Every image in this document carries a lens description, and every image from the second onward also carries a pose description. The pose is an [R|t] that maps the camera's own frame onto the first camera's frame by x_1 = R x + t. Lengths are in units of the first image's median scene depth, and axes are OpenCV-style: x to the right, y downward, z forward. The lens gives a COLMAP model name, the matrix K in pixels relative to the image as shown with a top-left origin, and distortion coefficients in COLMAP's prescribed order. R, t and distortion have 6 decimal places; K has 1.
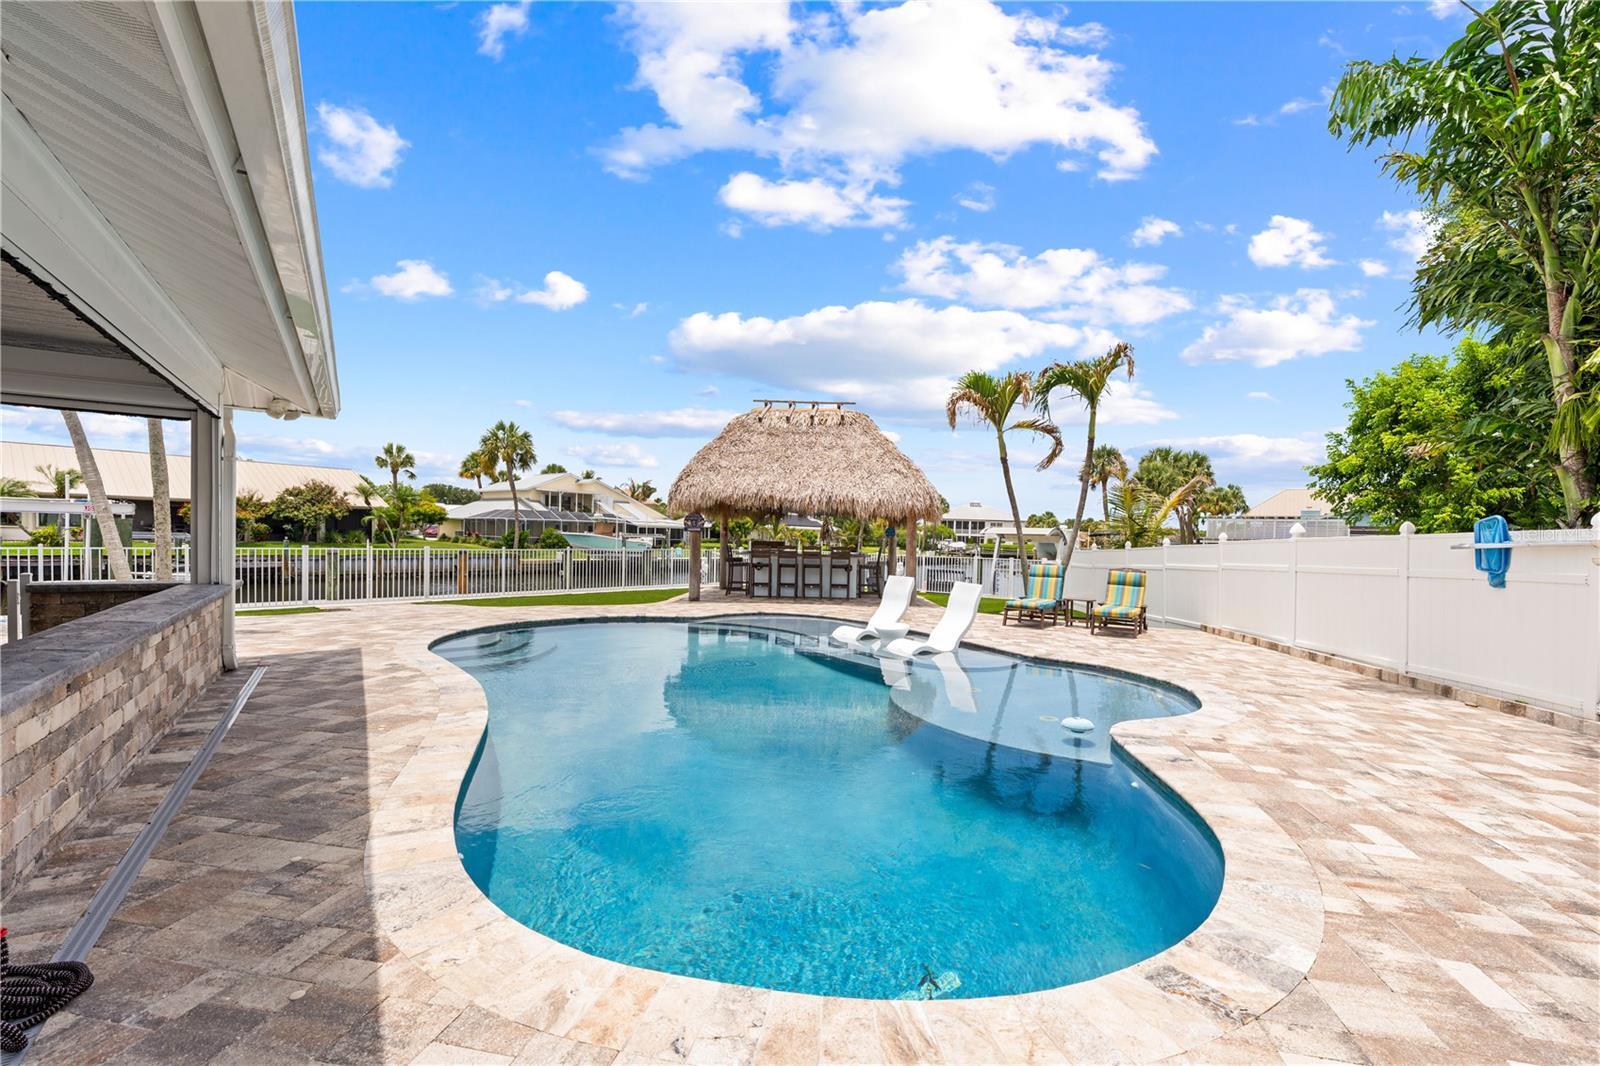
lens RADIAL K [[679.6, 0, 745.8], [0, 679.6, 544.8], [0, 0, 1]] dist [-0.000169, -0.000029]
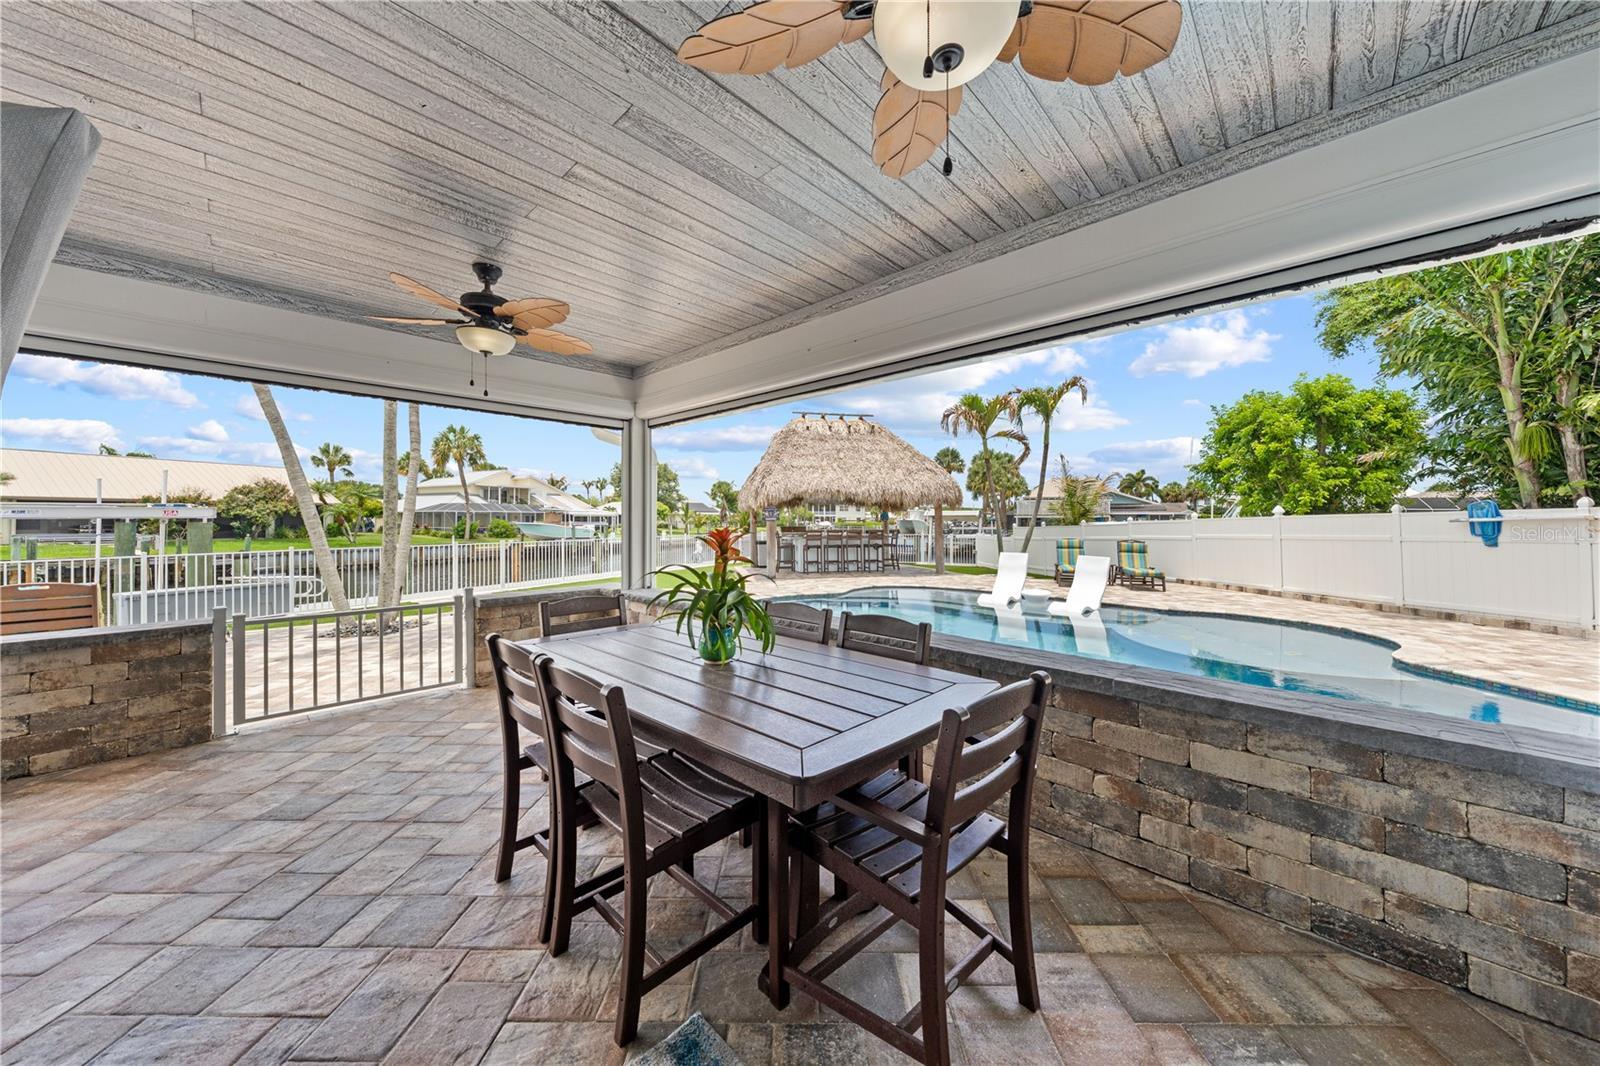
lens RADIAL K [[549.3, 0, 725.5], [0, 549.3, 522.0], [0, 0, 1]] dist [-0.001292, -0.000044]
pose [[0.976624, -0.026251, 0.213346, -0.339447], [0.027783, 0.999605, -0.004188, -0.014538], [-0.213152, 0.010017, 0.976968, 0.064008]]
